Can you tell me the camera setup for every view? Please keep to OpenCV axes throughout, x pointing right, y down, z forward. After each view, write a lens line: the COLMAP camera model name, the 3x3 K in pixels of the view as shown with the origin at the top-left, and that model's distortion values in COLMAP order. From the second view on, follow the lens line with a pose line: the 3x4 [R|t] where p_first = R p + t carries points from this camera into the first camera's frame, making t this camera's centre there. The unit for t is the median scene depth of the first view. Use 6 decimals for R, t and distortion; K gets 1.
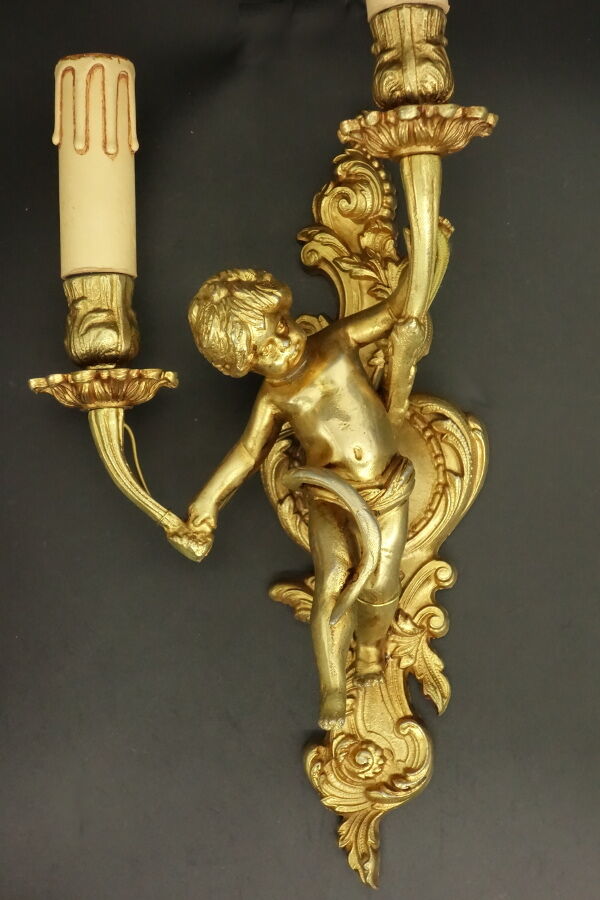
lens RADIAL K [[2003.4, 0, 300.0], [0, 2003.4, 450.0], [0, 0, 1]] dist [0.053913, -0.342272]
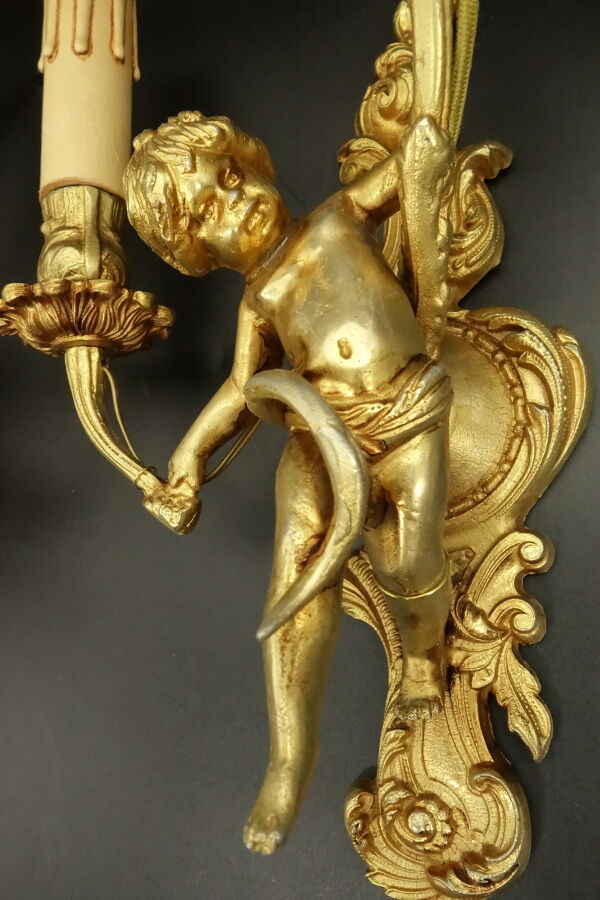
lens RADIAL K [[699.5, 0, 300.0], [0, 699.5, 450.0], [0, 0, 1]] dist [0.003446, 0.006491]
pose [[0.937495, -0.055708, -0.343512, 0.082053], [0.018334, 0.993640, -0.111104, 0.052620], [0.347516, 0.097862, 0.932553, 0.745827]]
